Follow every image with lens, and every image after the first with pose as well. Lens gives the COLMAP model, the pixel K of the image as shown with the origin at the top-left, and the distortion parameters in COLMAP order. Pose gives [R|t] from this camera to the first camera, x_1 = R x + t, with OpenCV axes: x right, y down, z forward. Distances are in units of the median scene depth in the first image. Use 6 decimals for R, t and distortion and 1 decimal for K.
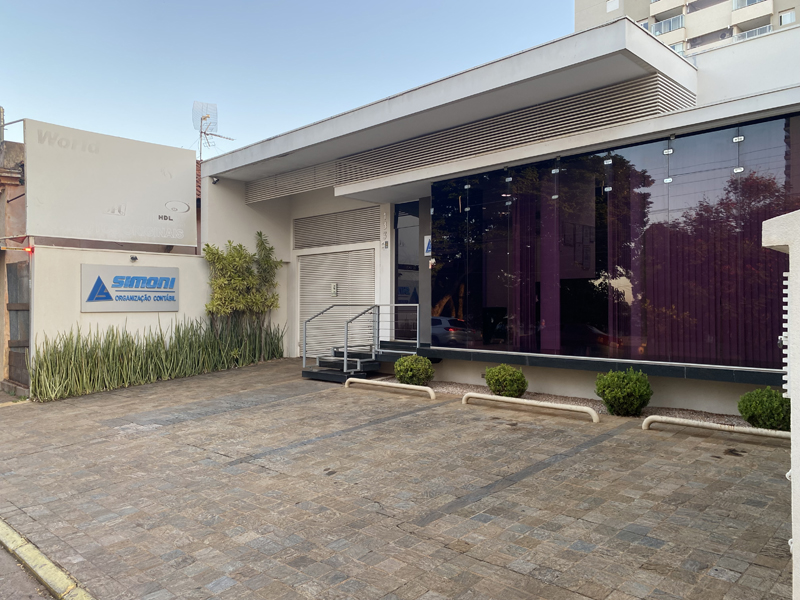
lens RADIAL K [[616.7, 0, 398.5], [0, 616.7, 299.8], [0, 0, 1]] dist [0.026472, -0.021104]
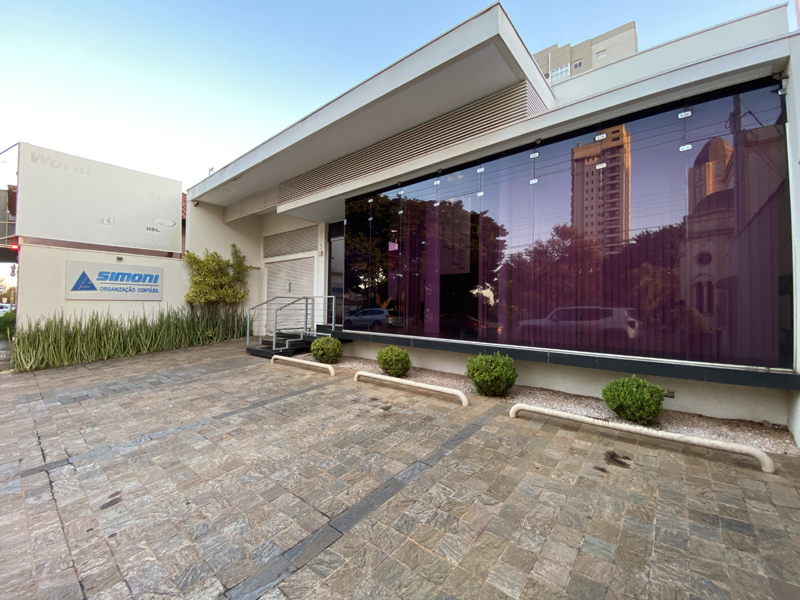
lens RADIAL K [[329.4, 0, 401.0], [0, 329.4, 304.9], [0, 0, 1]] dist [0.001822, -0.010482]
pose [[0.995995, 0.013675, 0.088355, 0.102989], [-0.014465, 0.999861, 0.008310, 0.016731], [-0.088230, -0.009555, 0.996054, 0.296248]]
